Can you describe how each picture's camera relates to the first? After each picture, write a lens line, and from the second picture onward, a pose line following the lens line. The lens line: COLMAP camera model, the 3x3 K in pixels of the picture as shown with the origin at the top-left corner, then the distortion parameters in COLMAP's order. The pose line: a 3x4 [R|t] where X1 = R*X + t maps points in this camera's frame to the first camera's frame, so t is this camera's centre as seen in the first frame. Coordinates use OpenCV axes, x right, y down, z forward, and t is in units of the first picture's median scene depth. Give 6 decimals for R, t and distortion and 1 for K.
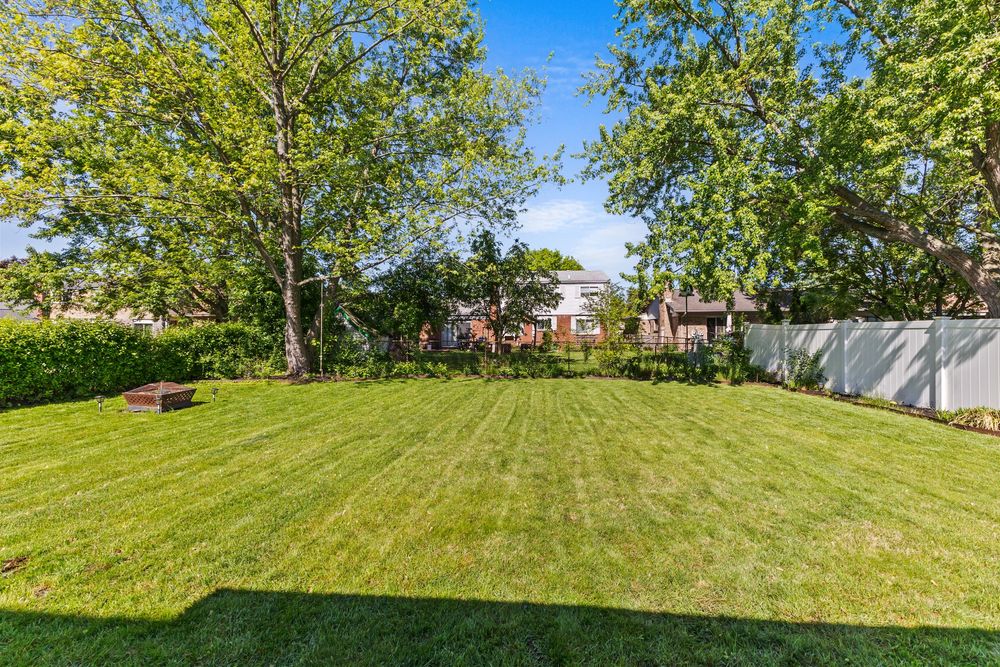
lens RADIAL K [[433.0, 0, 496.5], [0, 433.0, 332.3], [0, 0, 1]] dist [0.008285, -0.000627]
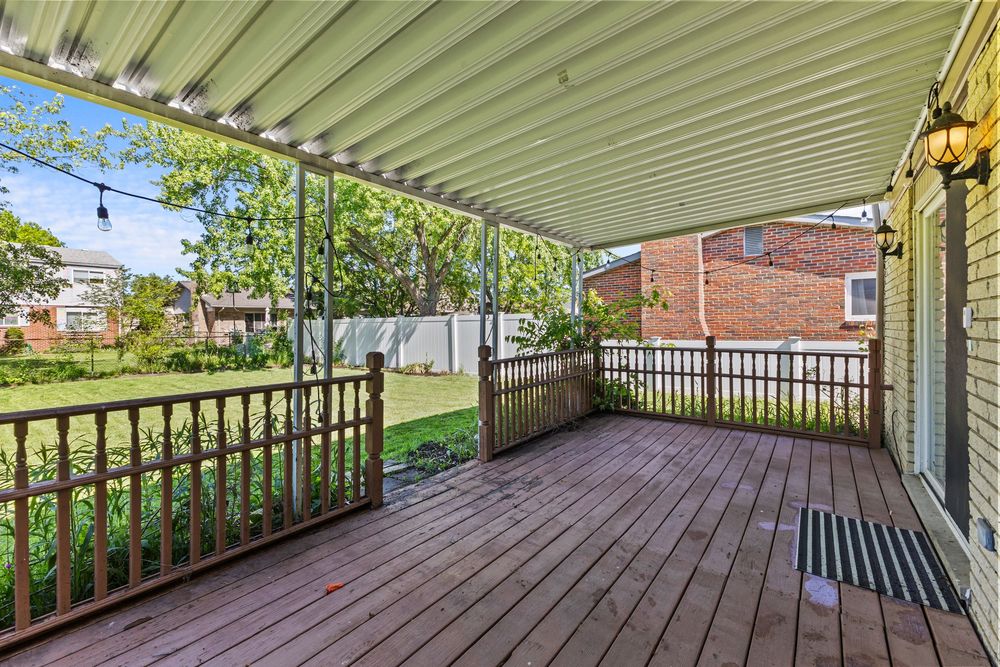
lens RADIAL K [[433.0, 0, 496.5], [0, 433.0, 332.3], [0, 0, 1]] dist [0.008285, -0.000627]
pose [[0.540399, -0.015800, 0.841261, -0.141588], [0.008391, 0.999875, 0.013388, 0.007088], [-0.841367, -0.000176, 0.540464, -0.157005]]
